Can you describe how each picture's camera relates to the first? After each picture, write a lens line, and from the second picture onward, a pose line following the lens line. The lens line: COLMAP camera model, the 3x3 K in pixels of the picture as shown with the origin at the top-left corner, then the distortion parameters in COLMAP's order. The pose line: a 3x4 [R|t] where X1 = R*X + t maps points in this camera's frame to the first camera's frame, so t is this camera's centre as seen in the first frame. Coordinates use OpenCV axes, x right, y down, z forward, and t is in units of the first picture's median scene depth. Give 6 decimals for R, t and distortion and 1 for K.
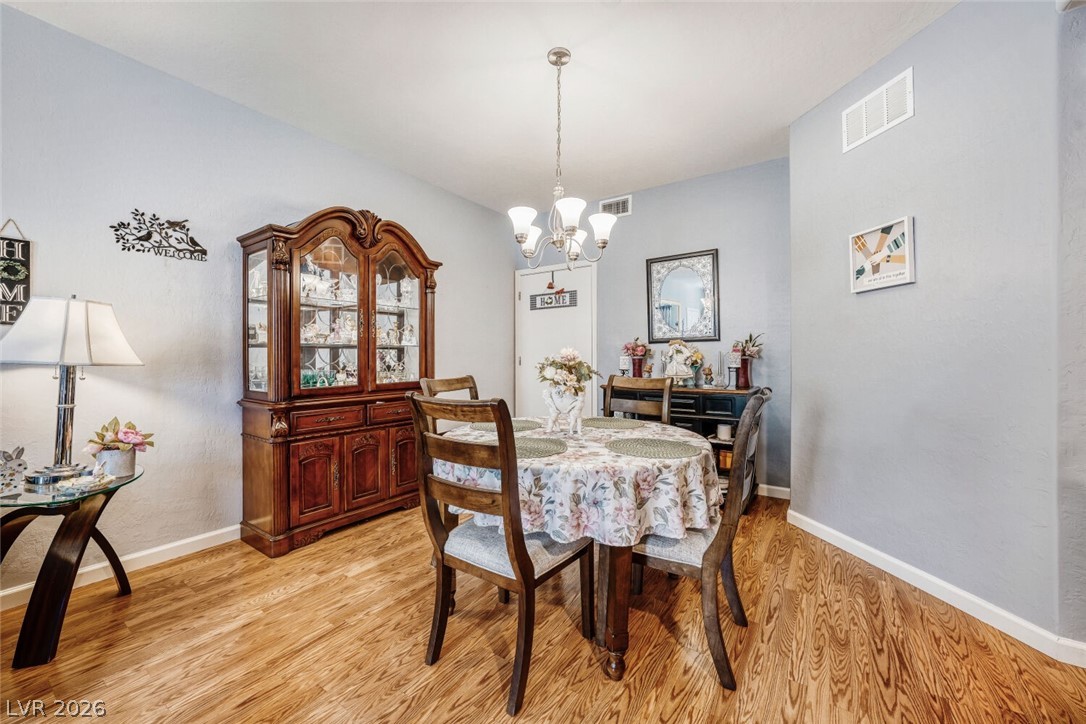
lens RADIAL K [[429.9, 0, 538.8], [0, 429.9, 355.1], [0, 0, 1]] dist [-0.016274, 0.003488]
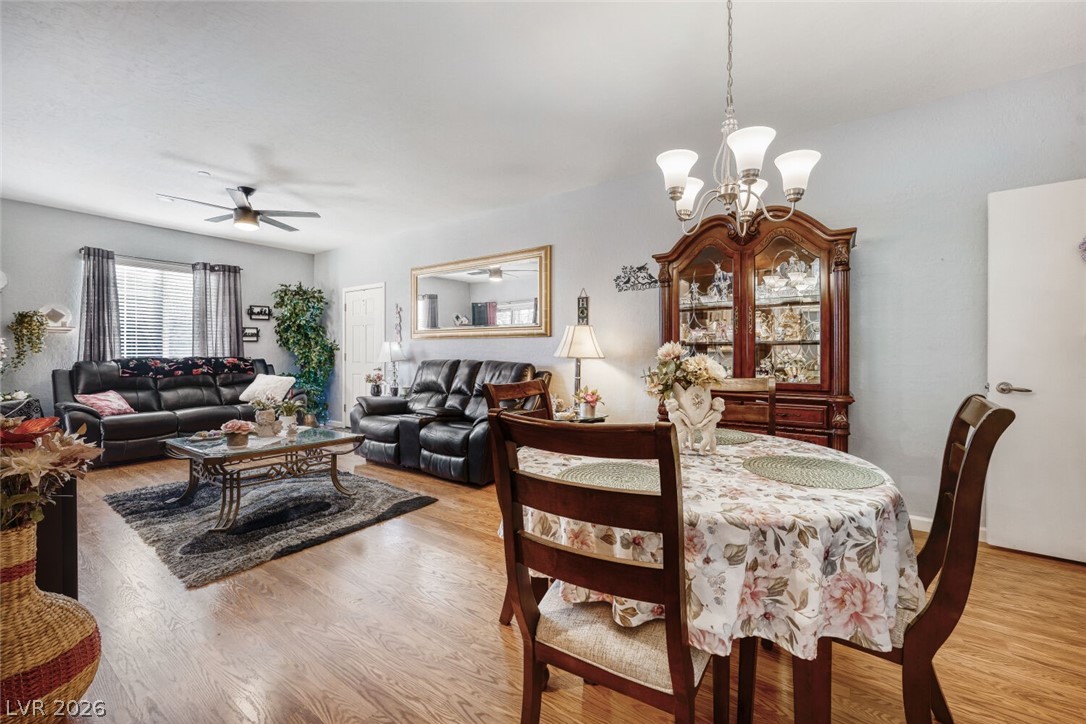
lens RADIAL K [[429.9, 0, 542.8], [0, 429.9, 356.2], [0, 0, 1]] dist [-0.016274, 0.003488]
pose [[0.006261, 0.007824, -0.999950, 0.701996], [0.004665, 0.999958, 0.007853, -0.000103], [0.999970, -0.004714, 0.006224, 0.613531]]
